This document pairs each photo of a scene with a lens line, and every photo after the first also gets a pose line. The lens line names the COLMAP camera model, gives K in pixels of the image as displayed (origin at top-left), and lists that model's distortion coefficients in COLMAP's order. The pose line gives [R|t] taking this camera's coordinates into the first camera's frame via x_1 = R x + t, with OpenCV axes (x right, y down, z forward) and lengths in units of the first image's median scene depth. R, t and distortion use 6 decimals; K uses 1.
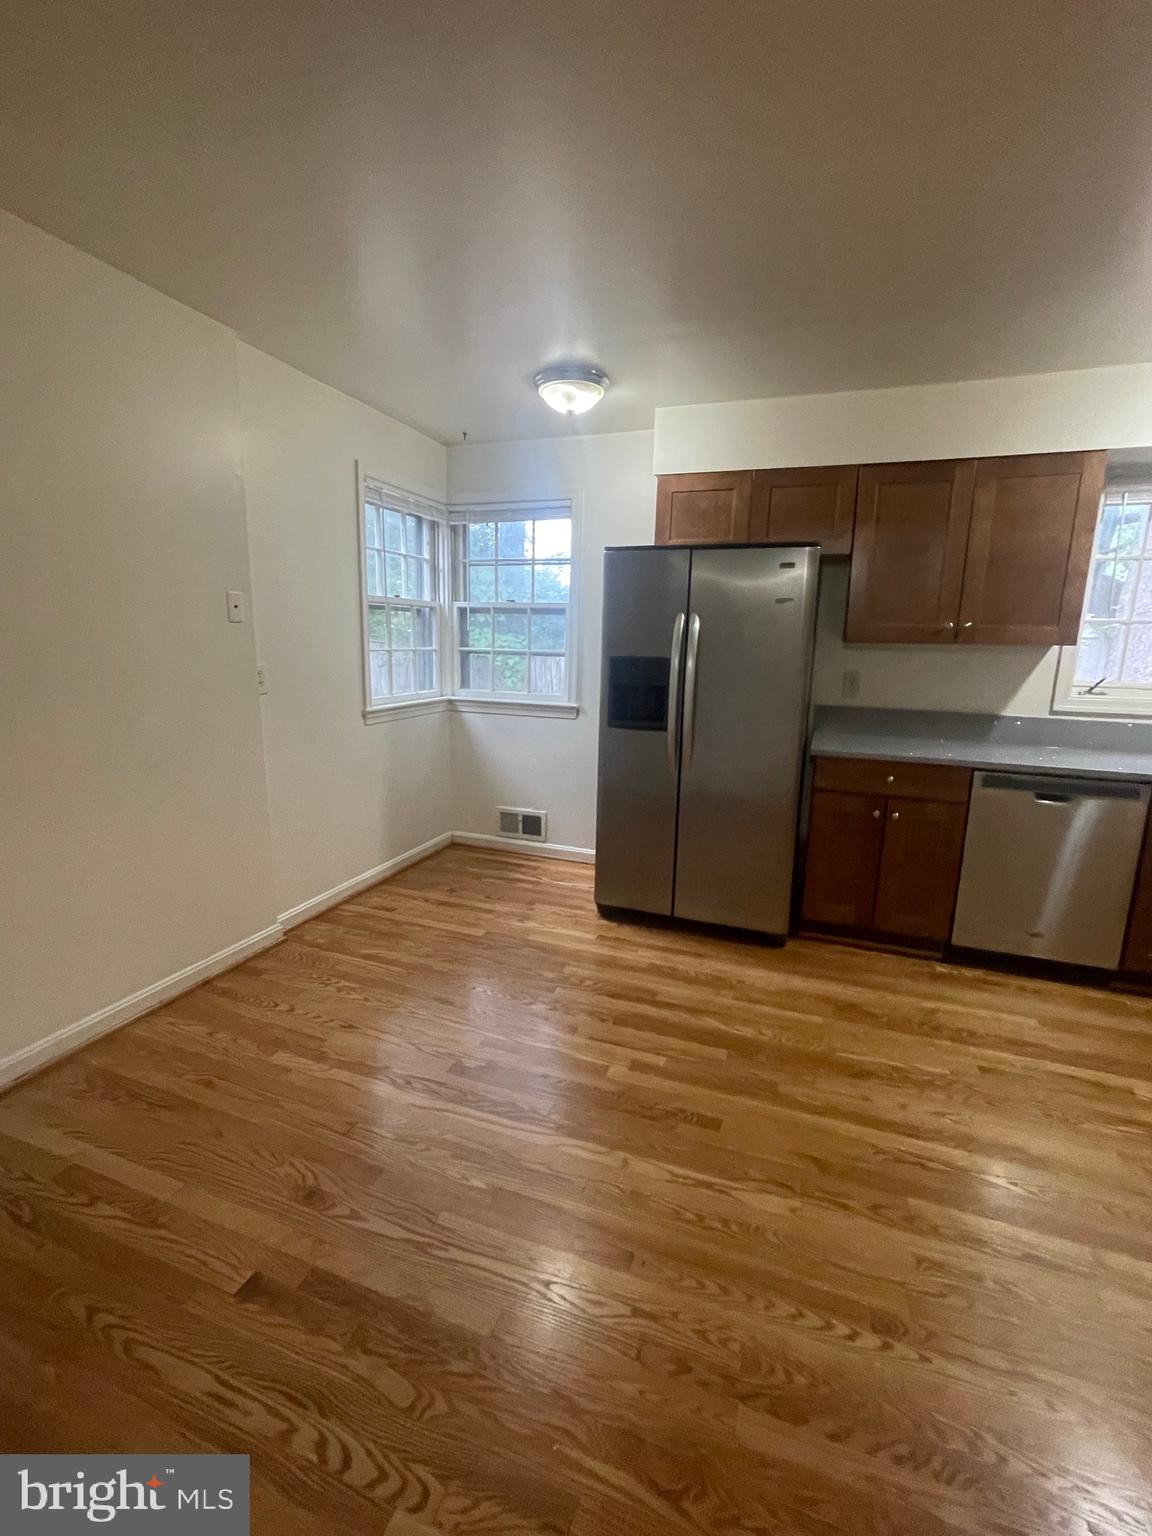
lens RADIAL K [[676.9, 0, 576.5], [0, 676.9, 768.4], [0, 0, 1]] dist [-0.003246, 0.000421]
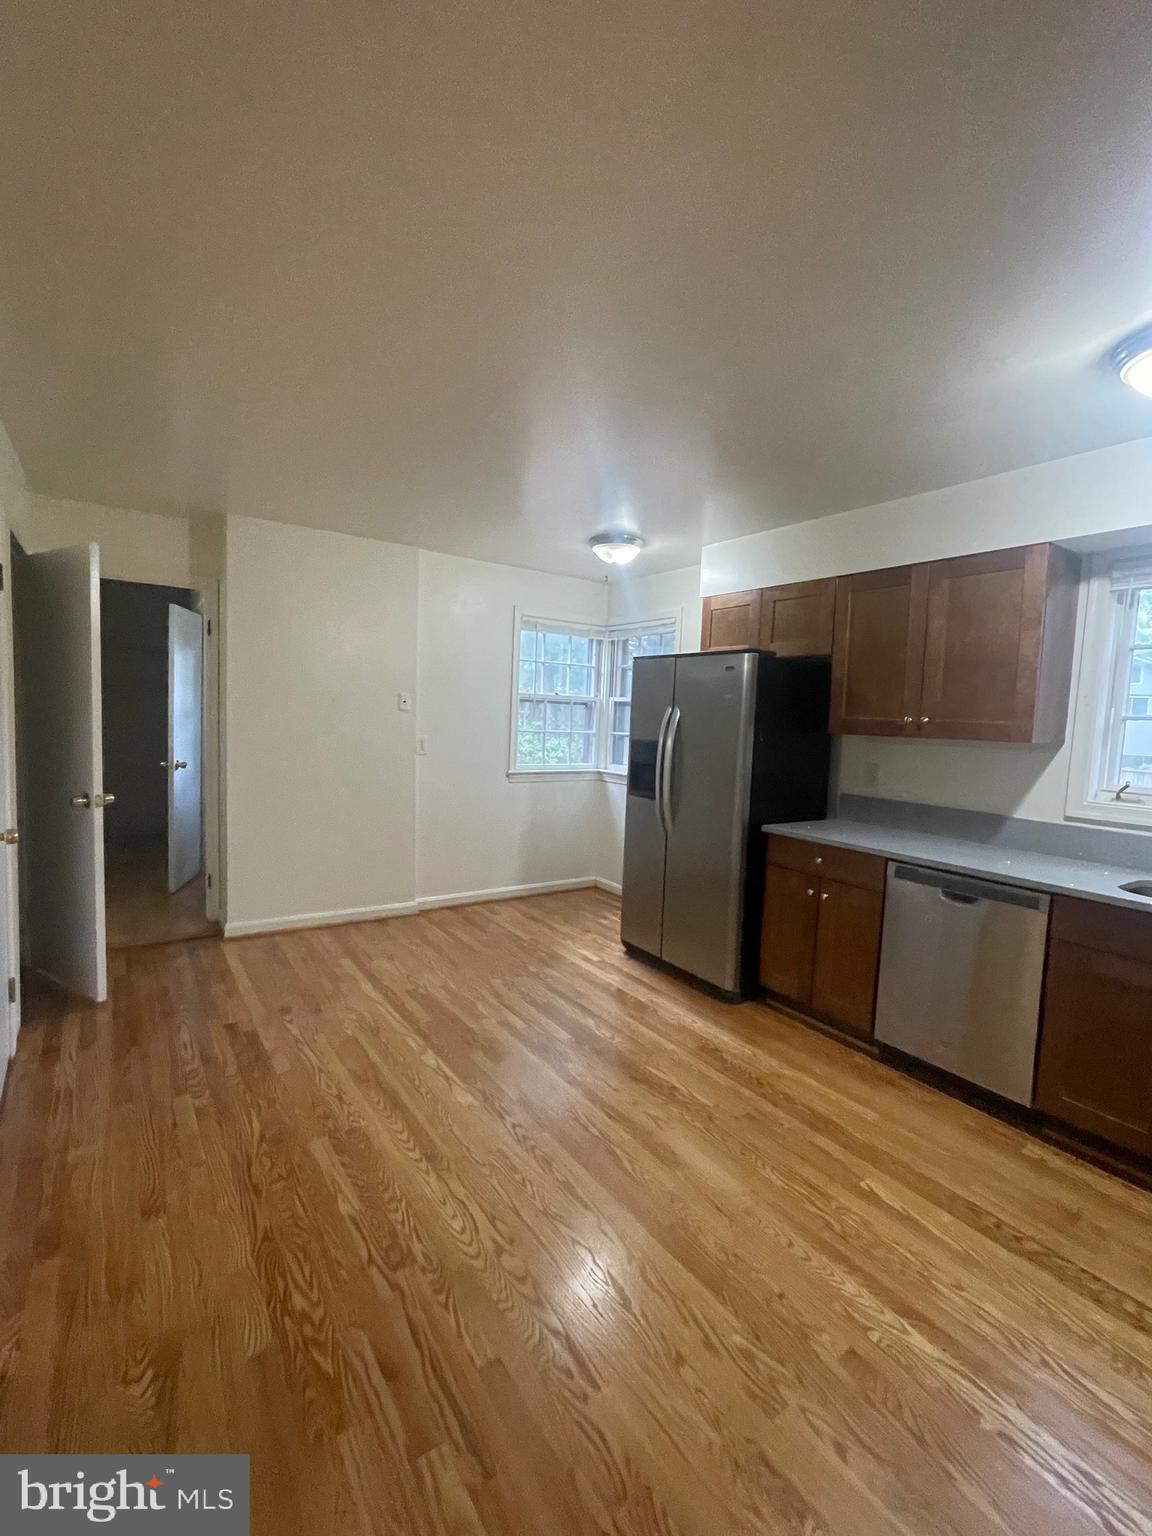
lens RADIAL K [[673.1, 0, 574.0], [0, 673.1, 768.1], [0, 0, 1]] dist [0.000686, 0.000991]
pose [[0.816912, 0.056995, -0.573939, 0.746793], [-0.132625, 0.987003, -0.090755, 0.019981], [0.561306, 0.150258, 0.813854, -0.099943]]
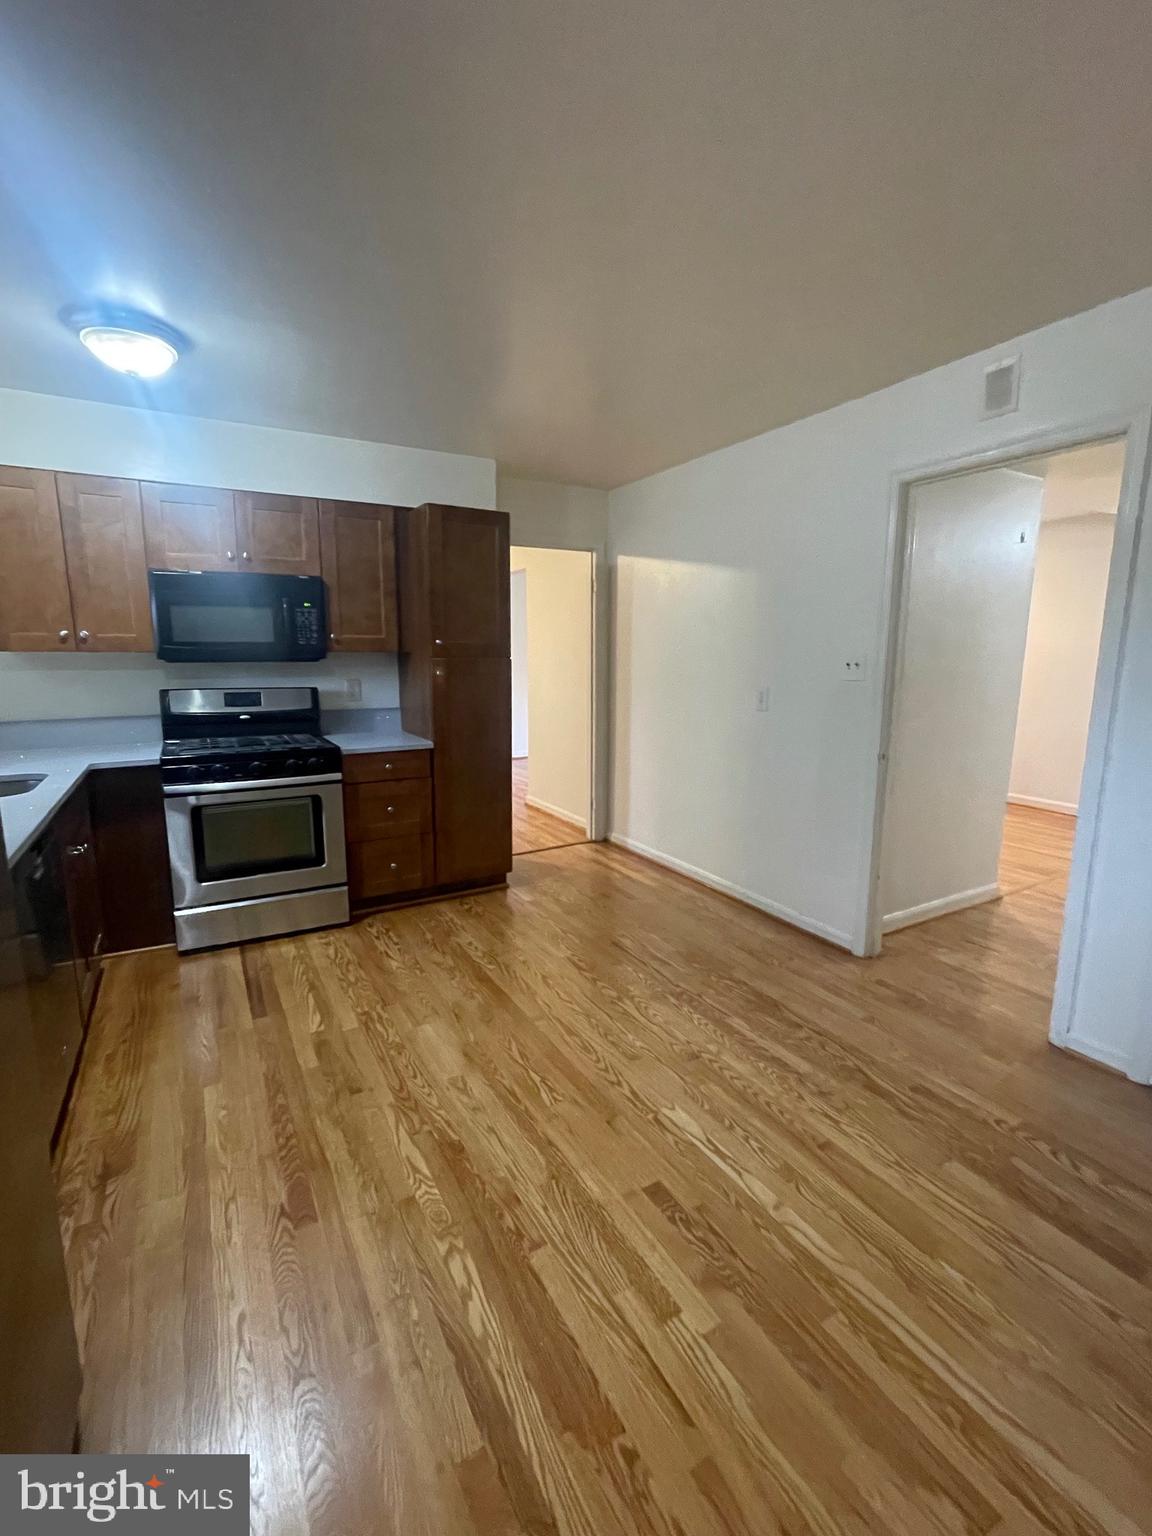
lens RADIAL K [[676.9, 0, 576.5], [0, 676.9, 768.4], [0, 0, 1]] dist [-0.003246, 0.000421]
pose [[-0.764350, -0.137599, 0.629949, -0.140985], [0.104122, 0.937805, 0.331180, -0.211115], [-0.636339, 0.318729, -0.702484, 1.028496]]
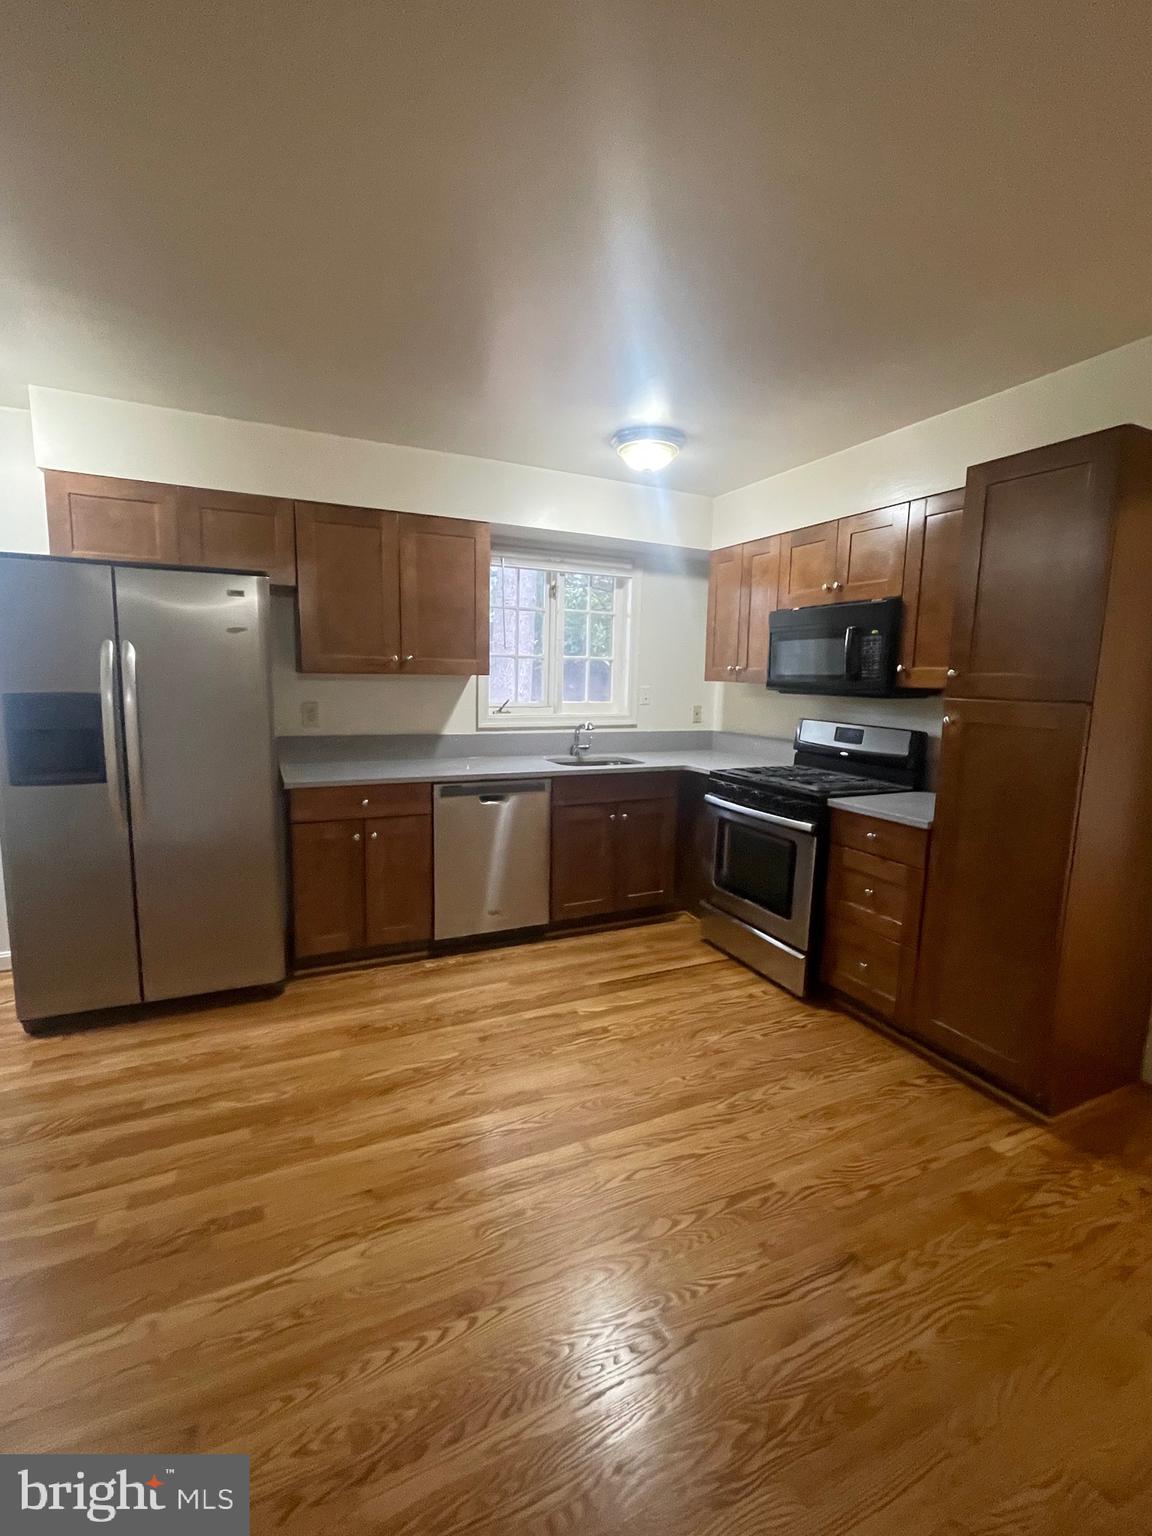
lens RADIAL K [[677.1, 0, 574.4], [0, 677.1, 766.0], [0, 0, 1]] dist [-0.002182, 0.000550]
pose [[0.701685, -0.101555, 0.705212, -0.046410], [0.132840, 0.991081, 0.010546, -0.007659], [-0.699994, 0.086280, 0.708918, 0.019802]]
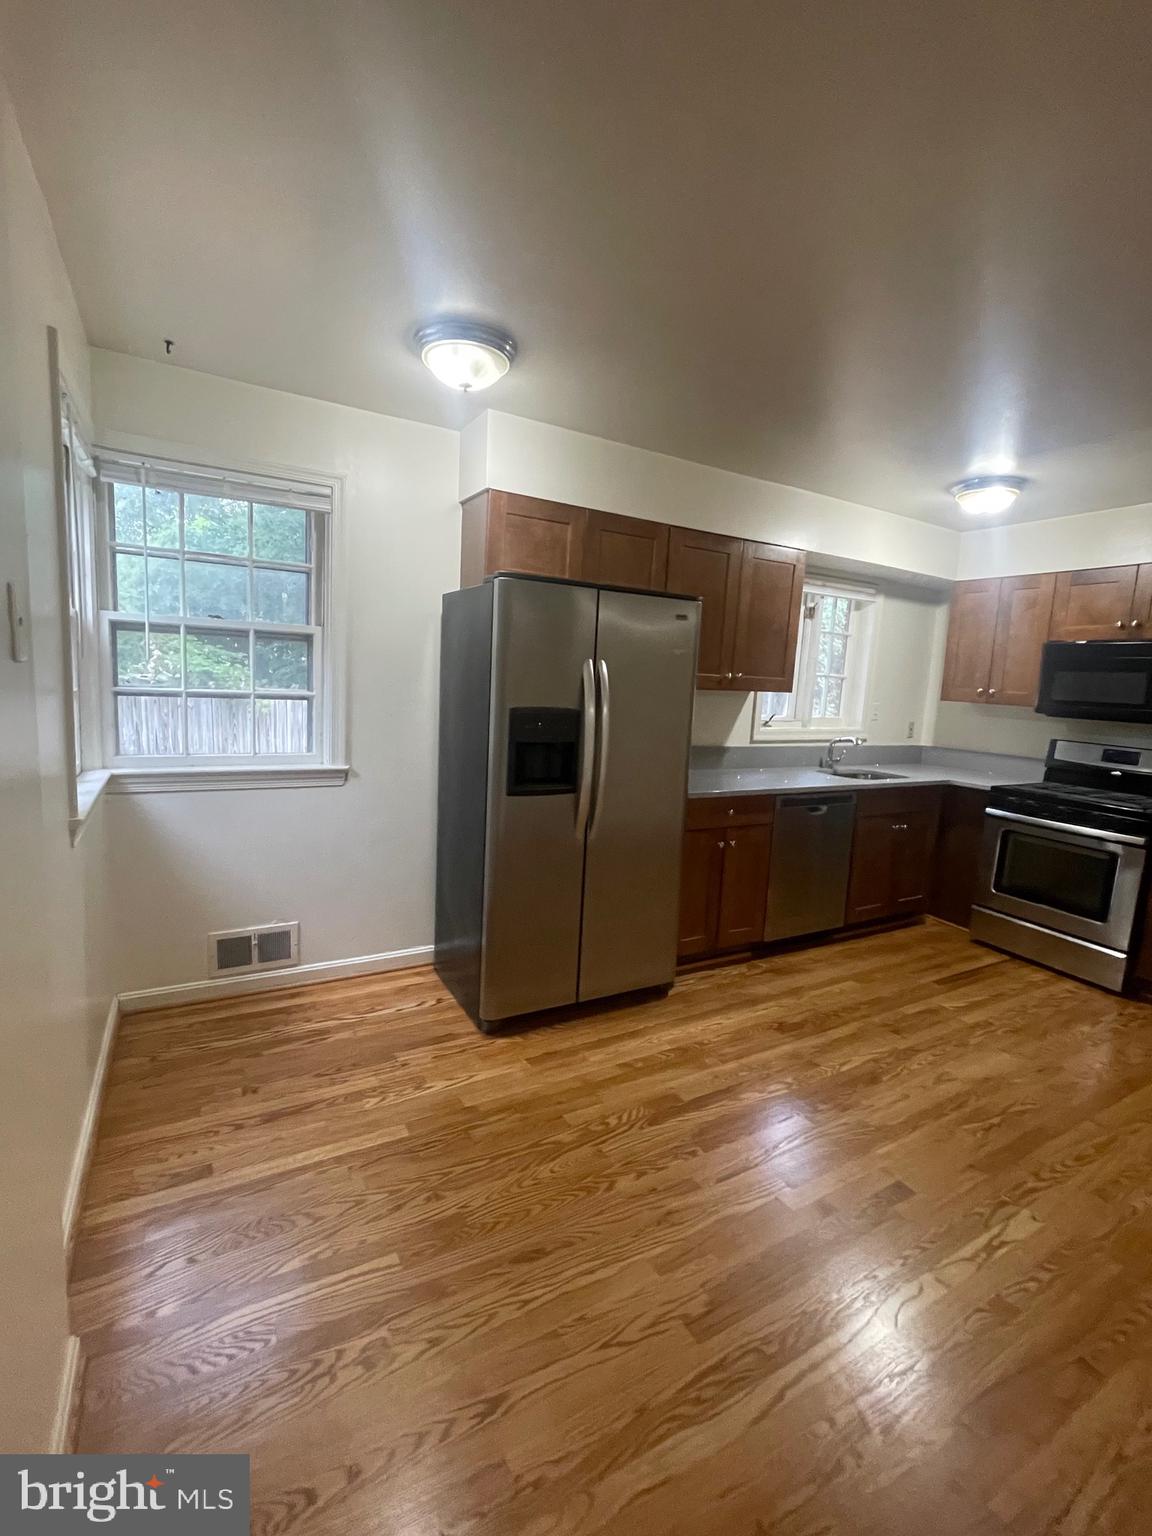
lens RADIAL K [[681.0, 0, 578.3], [0, 681.0, 764.3], [0, 0, 1]] dist [-0.000955, 0.000691]
pose [[0.643298, -0.089792, 0.760332, -0.549159], [0.112097, 0.993443, 0.022479, -0.116996], [-0.757365, 0.070770, 0.649145, 0.452497]]
